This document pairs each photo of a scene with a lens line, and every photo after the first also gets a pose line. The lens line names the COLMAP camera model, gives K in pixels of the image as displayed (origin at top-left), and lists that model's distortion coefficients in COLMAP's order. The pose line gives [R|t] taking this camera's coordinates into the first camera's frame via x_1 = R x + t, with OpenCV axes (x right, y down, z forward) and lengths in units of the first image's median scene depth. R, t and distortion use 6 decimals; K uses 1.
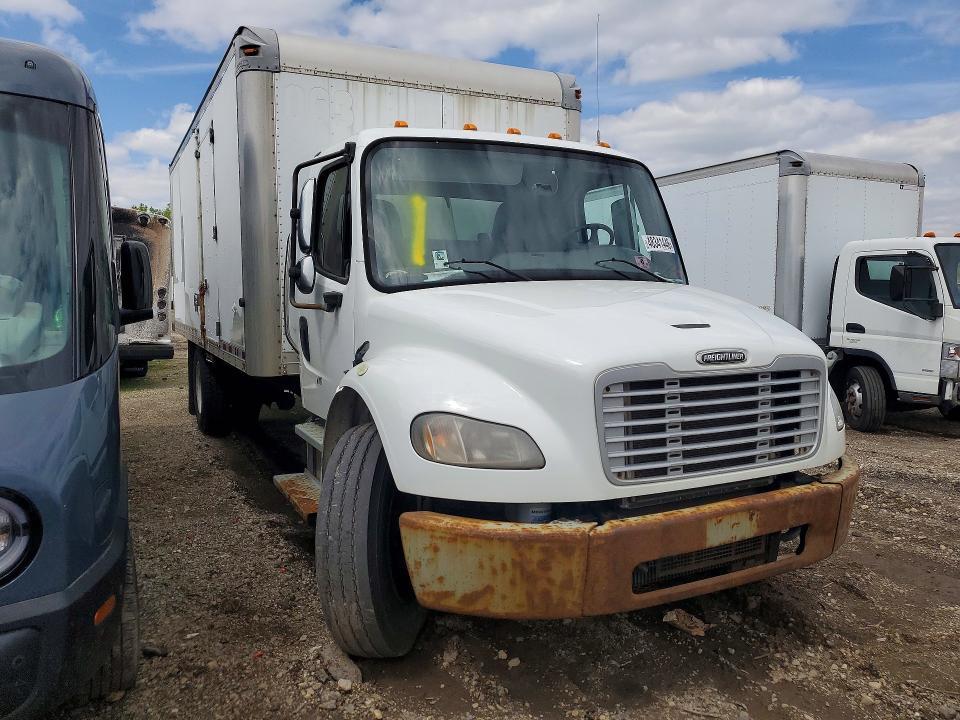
lens RADIAL K [[731.5, 0, 485.2], [0, 731.5, 341.8], [0, 0, 1]] dist [0.038453, -0.019957]
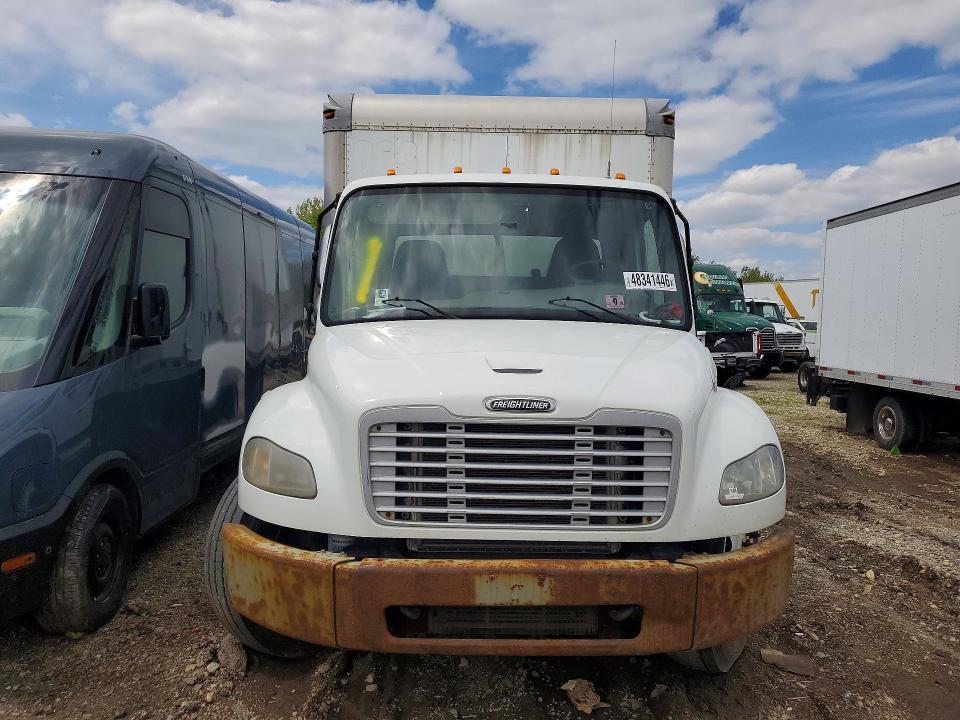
lens RADIAL K [[731.5, 0, 485.1], [0, 731.5, 357.9], [0, 0, 1]] dist [0.038453, -0.019957]
pose [[0.897600, 0.042731, -0.438735, 0.697865], [-0.052404, 0.998576, -0.009954, -0.027773], [0.437685, 0.031926, 0.898561, 0.143042]]
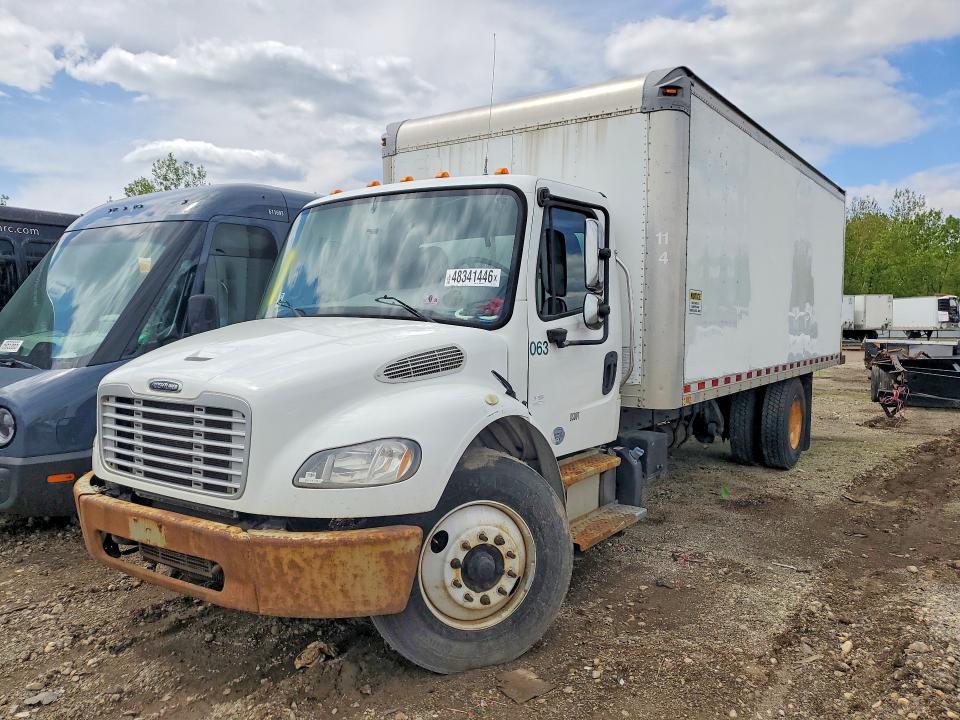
lens RADIAL K [[762.4, 0, 481.1], [0, 762.4, 358.9], [0, 0, 1]] dist [0.016149, -0.014920]
pose [[0.466210, 0.049911, -0.883265, 1.639437], [-0.069720, 0.997375, 0.019559, -0.081088], [0.881922, 0.052463, 0.468466, 0.883791]]
